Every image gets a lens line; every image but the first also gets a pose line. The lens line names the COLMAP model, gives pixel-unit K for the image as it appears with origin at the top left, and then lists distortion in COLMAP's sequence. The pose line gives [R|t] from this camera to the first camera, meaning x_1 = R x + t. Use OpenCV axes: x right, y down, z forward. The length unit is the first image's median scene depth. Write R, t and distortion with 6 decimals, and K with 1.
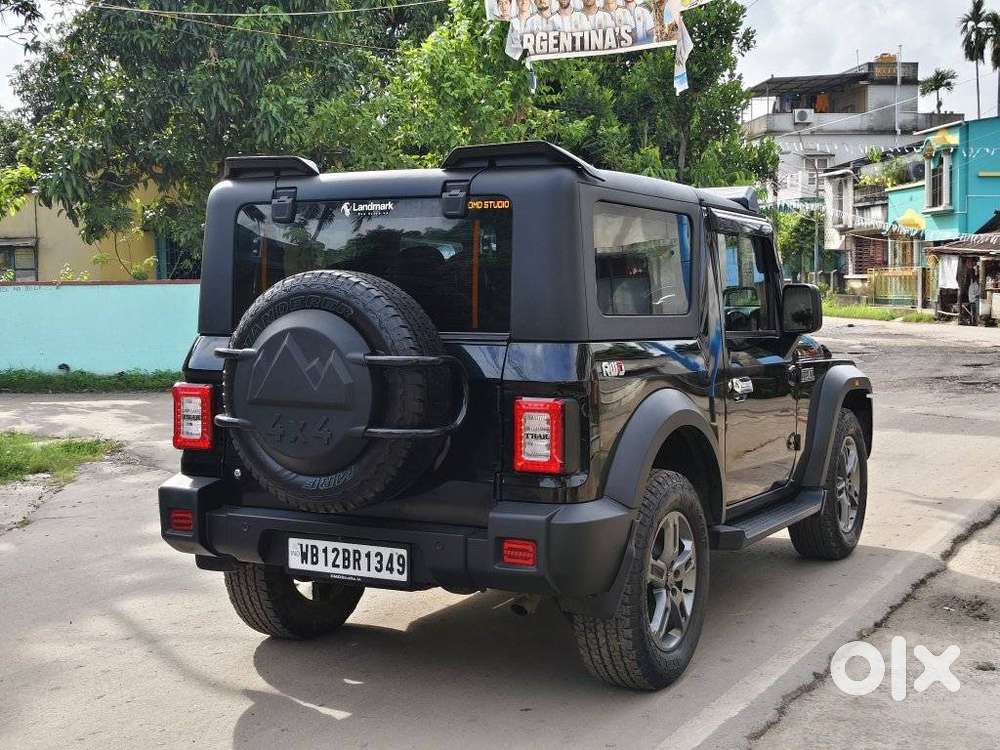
lens RADIAL K [[1373.0, 0, 507.3], [0, 1373.0, 375.8], [0, 0, 1]] dist [0.047027, 0.000000]
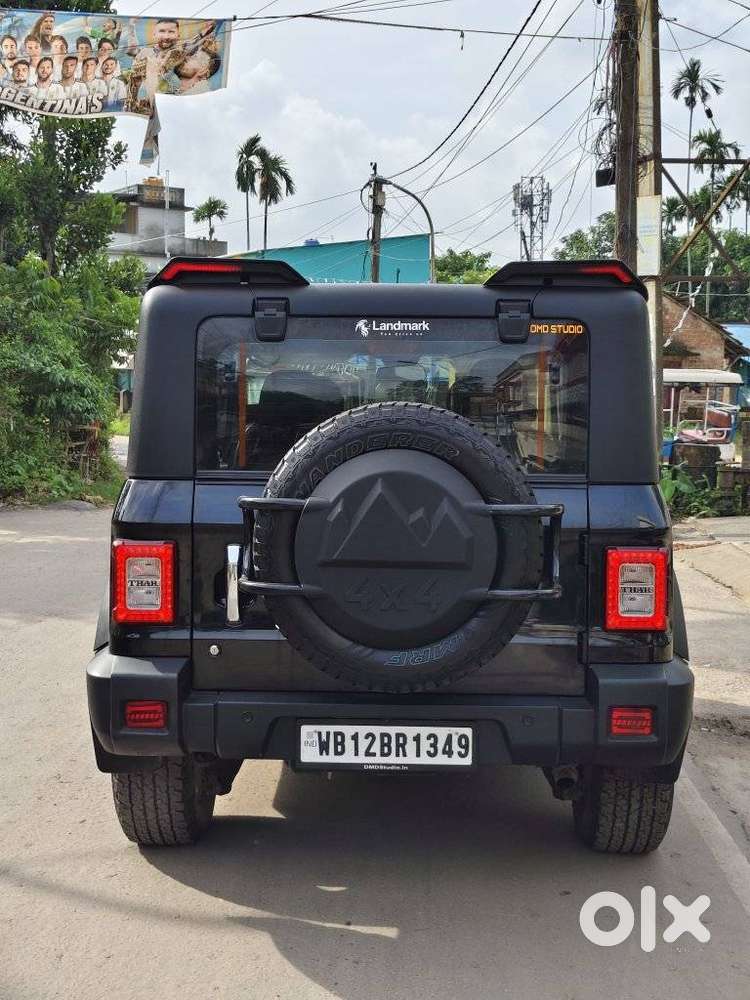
lens RADIAL K [[1373.0, 0, 379.0], [0, 1373.0, 499.5], [0, 0, 1]] dist [0.047027, 0.000000]
pose [[0.897003, -0.020014, 0.441572, -0.488797], [0.018129, 0.999800, 0.008490, -0.023832], [-0.441653, 0.000390, 0.897186, 0.248972]]
